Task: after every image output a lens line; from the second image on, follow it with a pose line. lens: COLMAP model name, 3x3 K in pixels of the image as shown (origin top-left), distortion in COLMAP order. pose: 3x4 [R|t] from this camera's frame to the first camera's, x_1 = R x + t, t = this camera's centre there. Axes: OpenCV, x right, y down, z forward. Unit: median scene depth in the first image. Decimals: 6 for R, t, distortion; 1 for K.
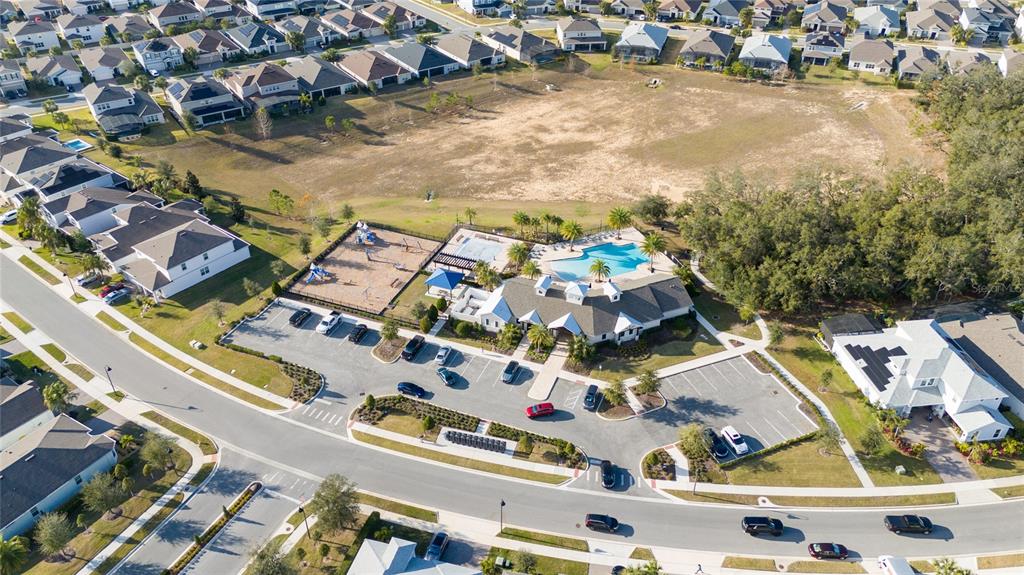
lens RADIAL K [[751.4, 0, 513.0], [0, 751.4, 287.4], [0, 0, 1]] dist [0.094118, -0.109126]
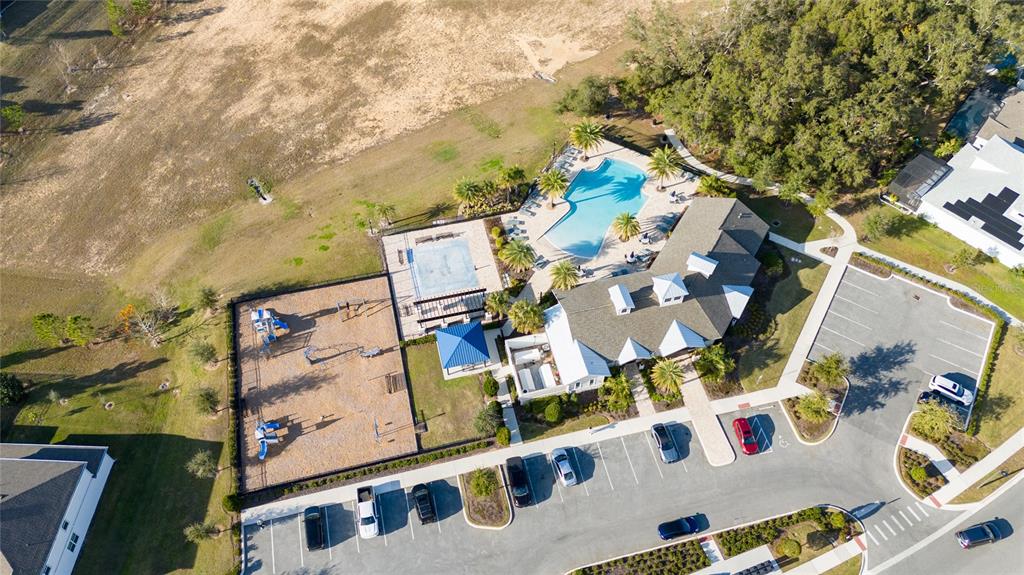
lens RADIAL K [[751.4, 0, 513.0], [0, 751.4, 287.4], [0, 0, 1]] dist [0.094118, -0.109126]
pose [[0.809108, -0.471439, 0.350842, -0.248155], [0.334124, 0.860178, 0.385299, -0.278712], [-0.483432, -0.194524, 0.853495, 0.396711]]
